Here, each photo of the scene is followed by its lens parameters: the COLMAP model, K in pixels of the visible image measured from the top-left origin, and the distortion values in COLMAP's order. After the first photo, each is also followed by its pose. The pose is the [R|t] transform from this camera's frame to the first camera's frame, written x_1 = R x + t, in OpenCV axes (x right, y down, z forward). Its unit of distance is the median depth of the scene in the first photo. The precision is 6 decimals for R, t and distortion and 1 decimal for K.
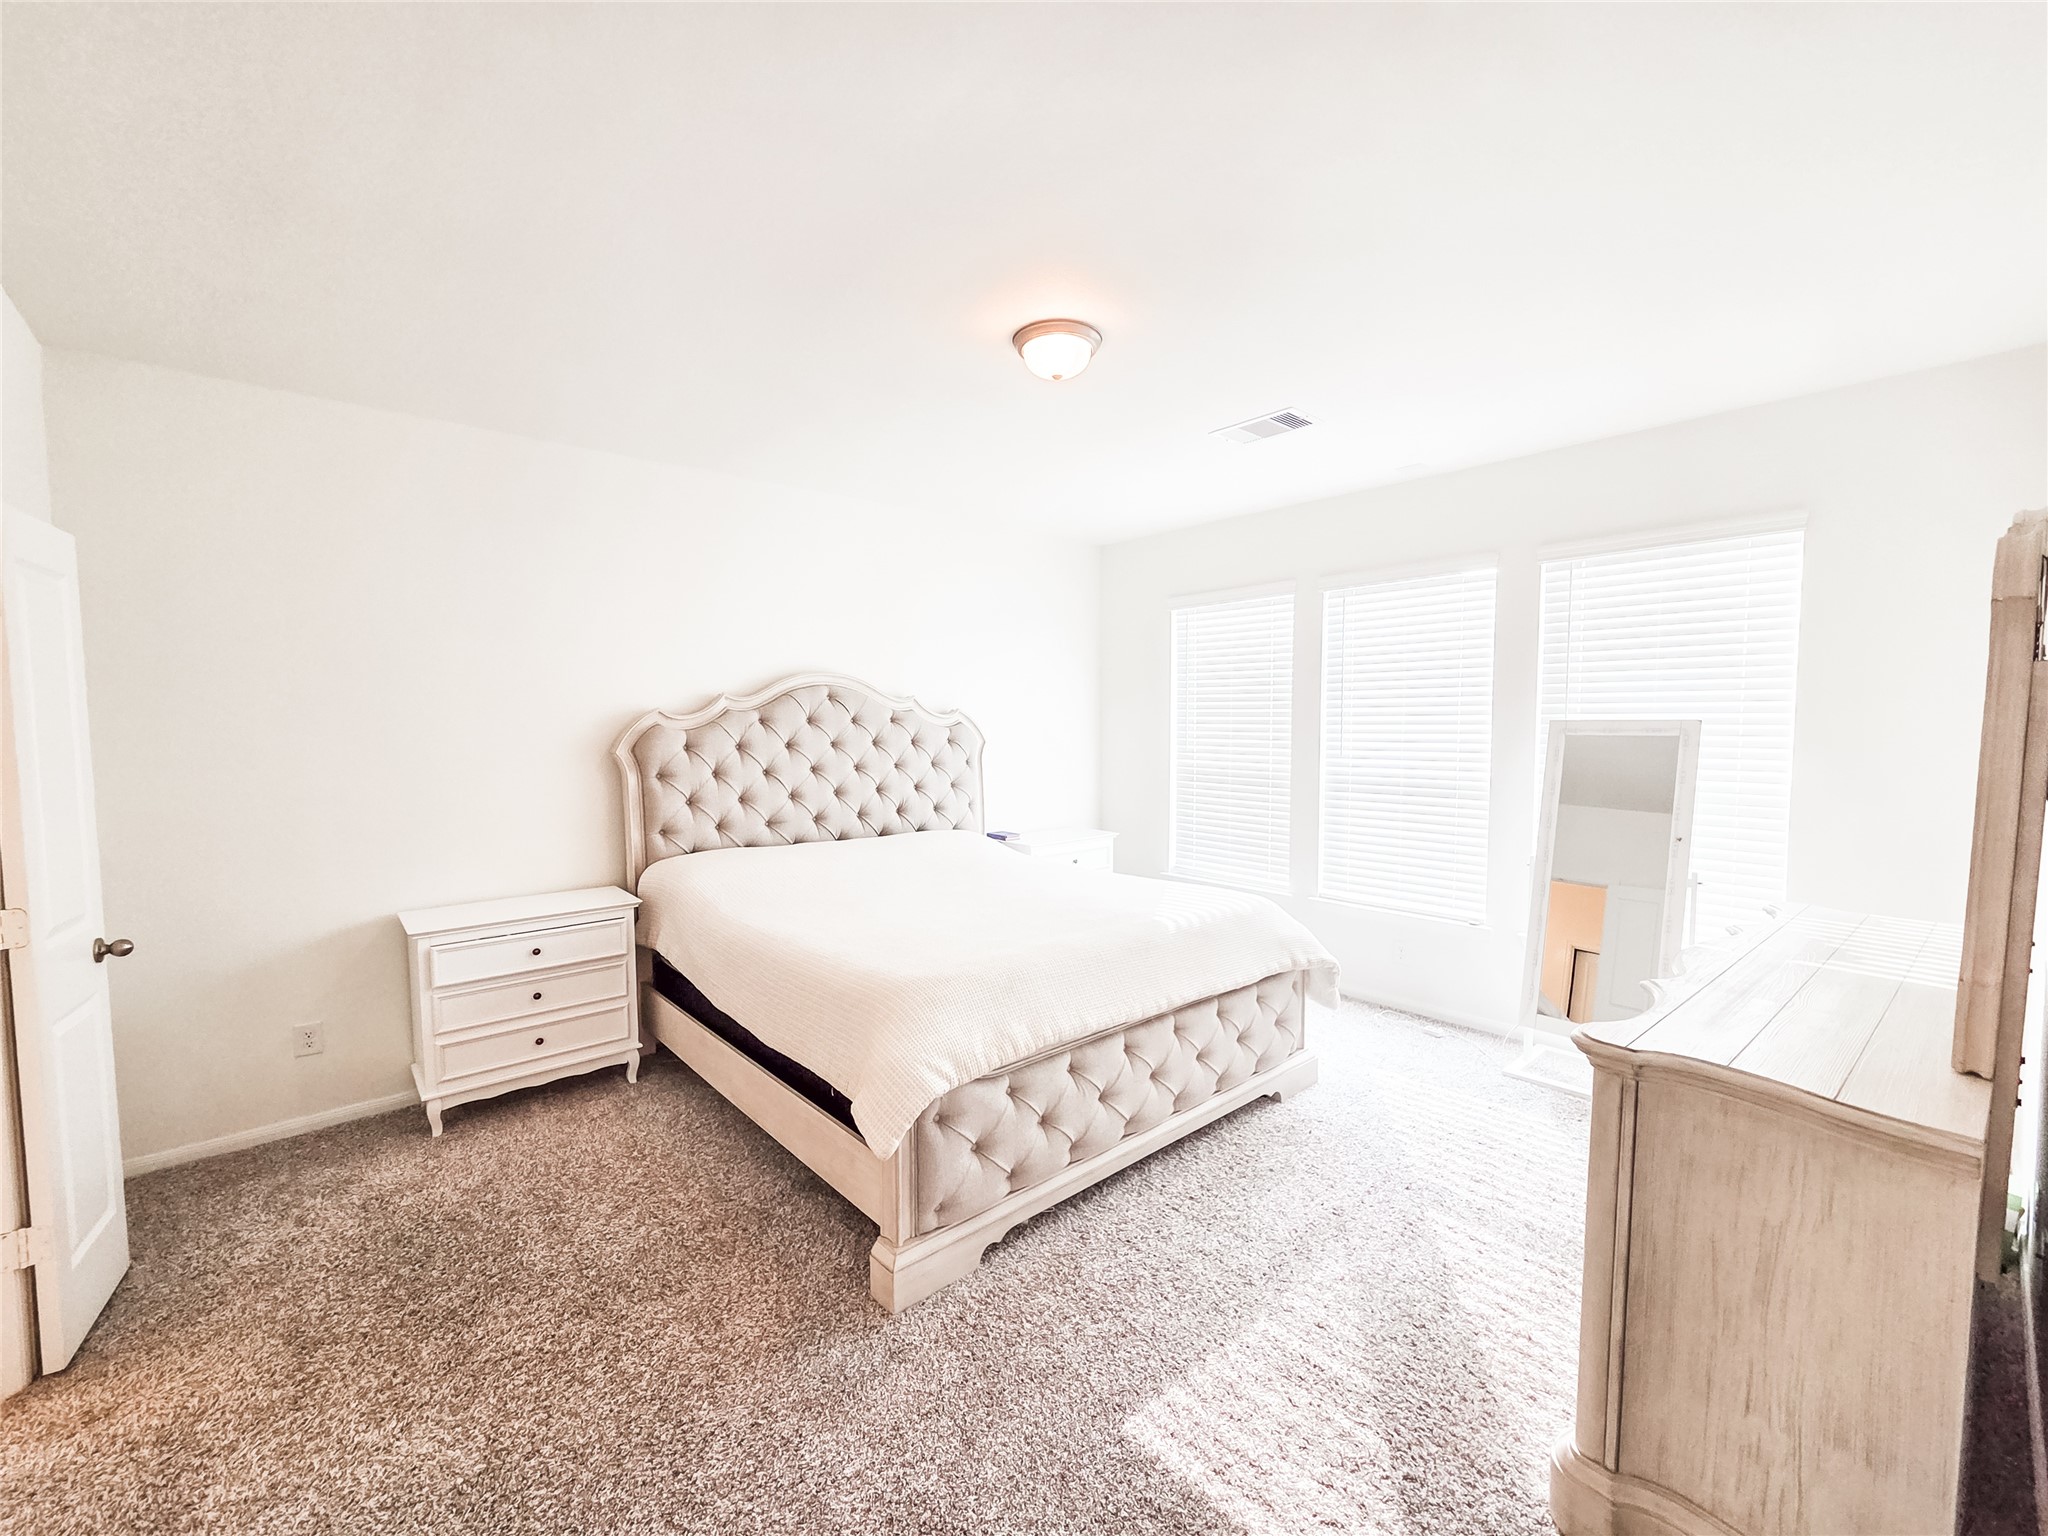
lens RADIAL K [[836.7, 0, 1023.4], [0, 836.7, 775.5], [0, 0, 1]] dist [-0.001118, -0.000316]
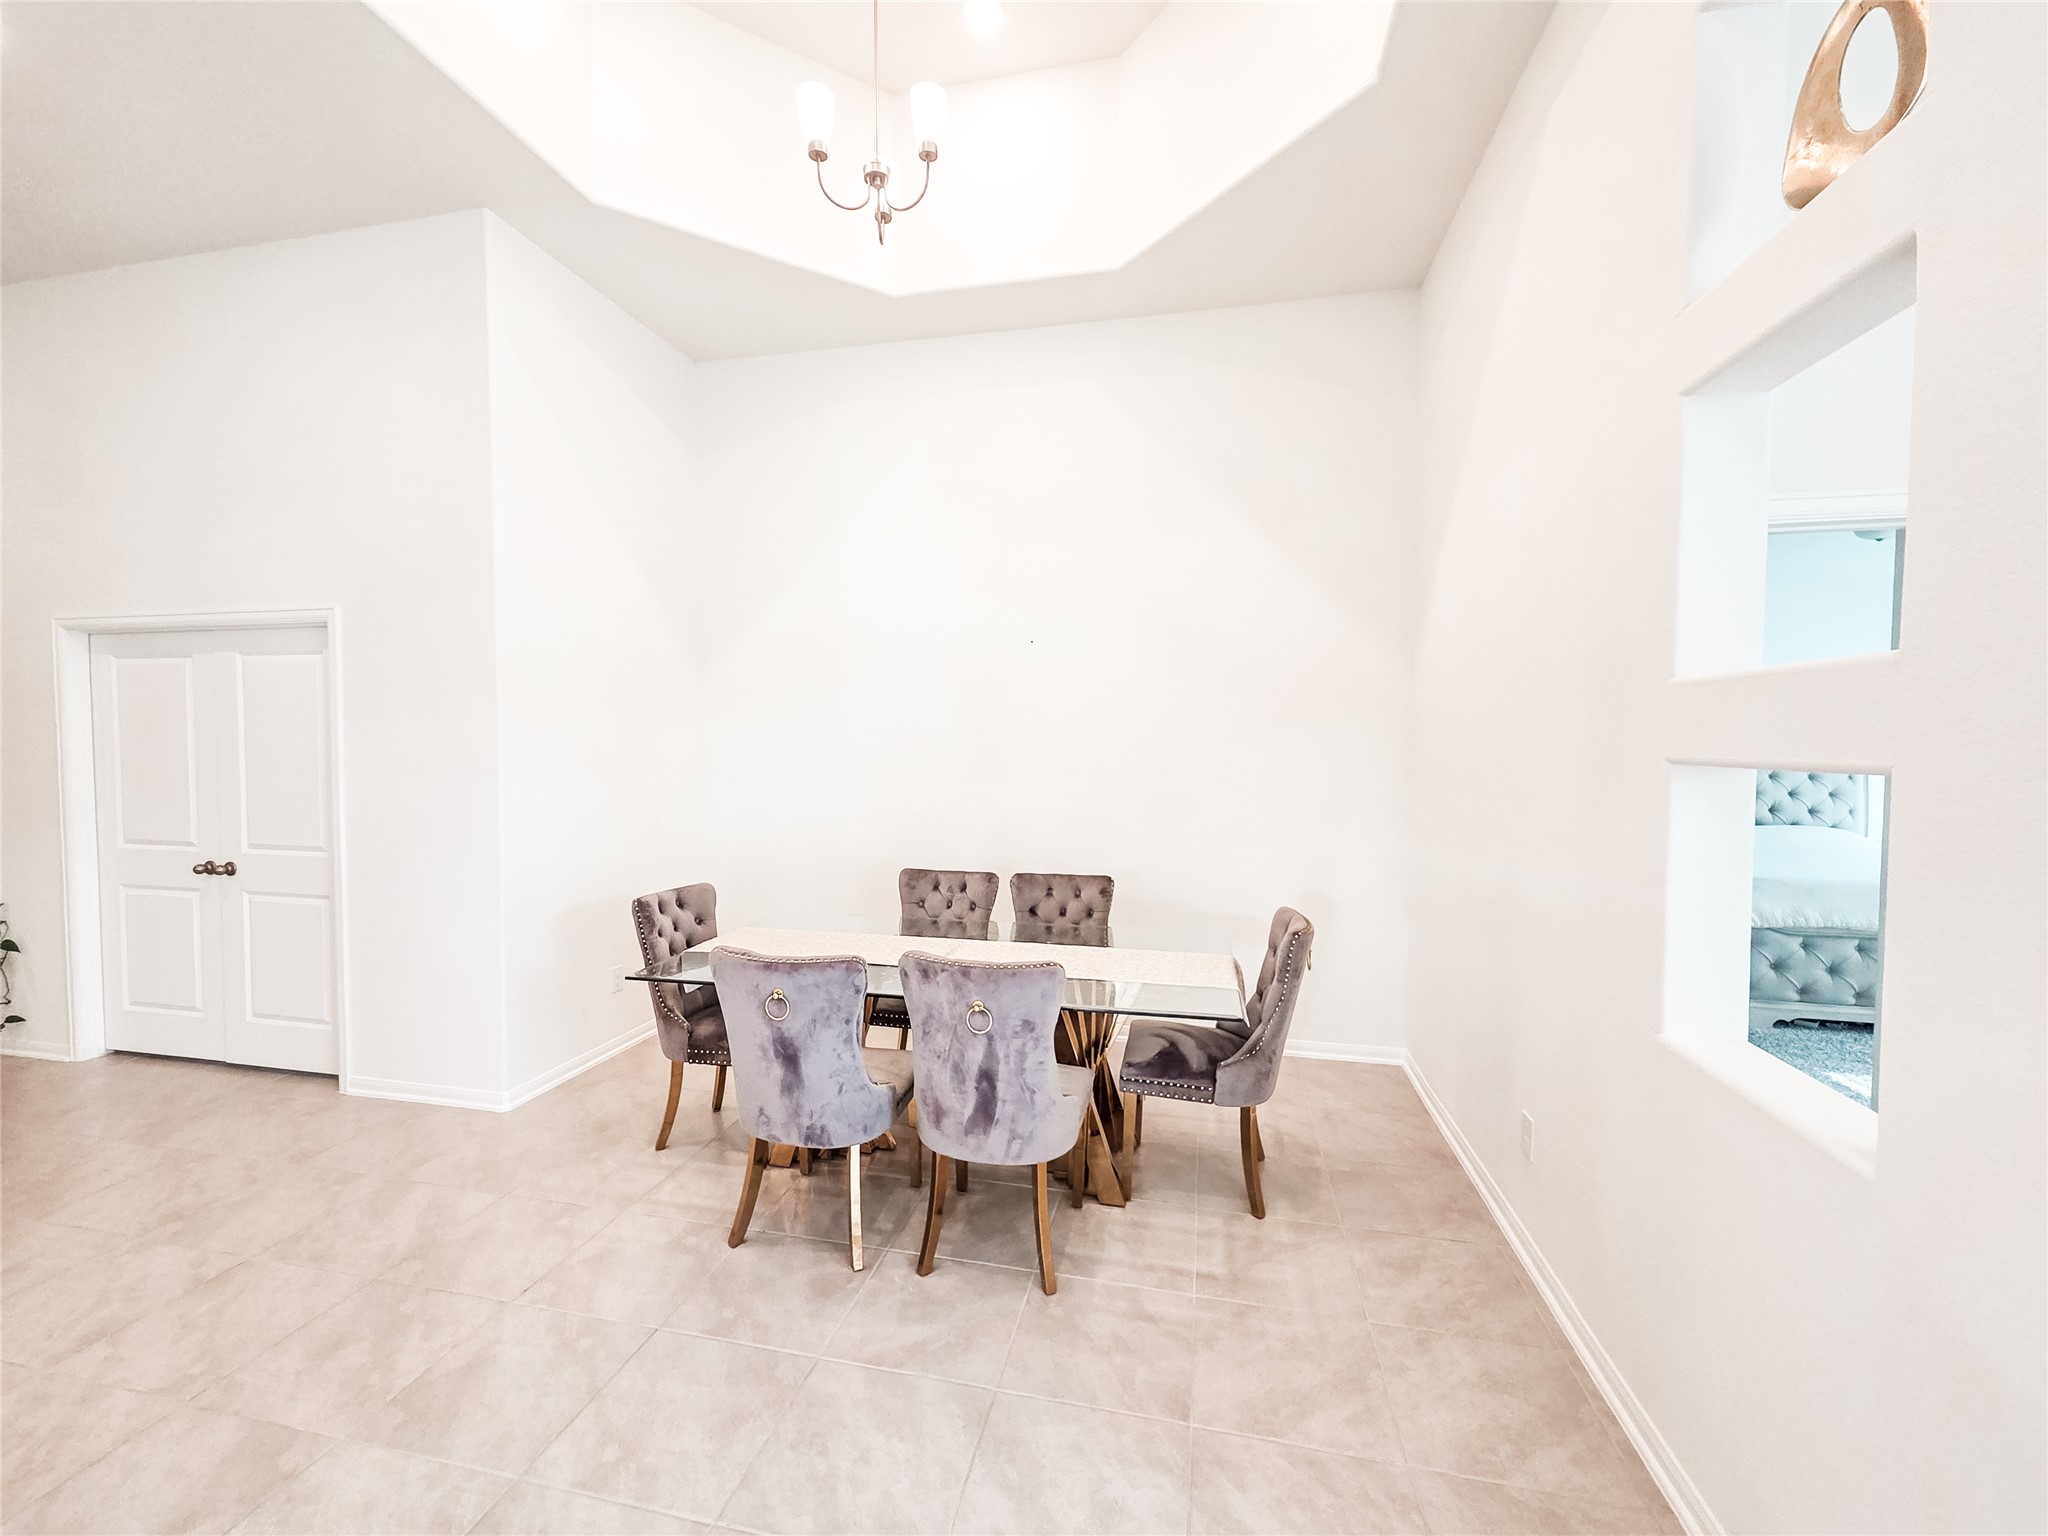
lens RADIAL K [[836.7, 0, 1023.4], [0, 836.7, 775.5], [0, 0, 1]] dist [-0.001118, -0.000316]
pose [[0.582986, 0.035212, -0.811719, 0.458289], [-0.058063, 0.998312, 0.001605, 0.103885], [0.810405, 0.046195, 0.584046, -1.457764]]
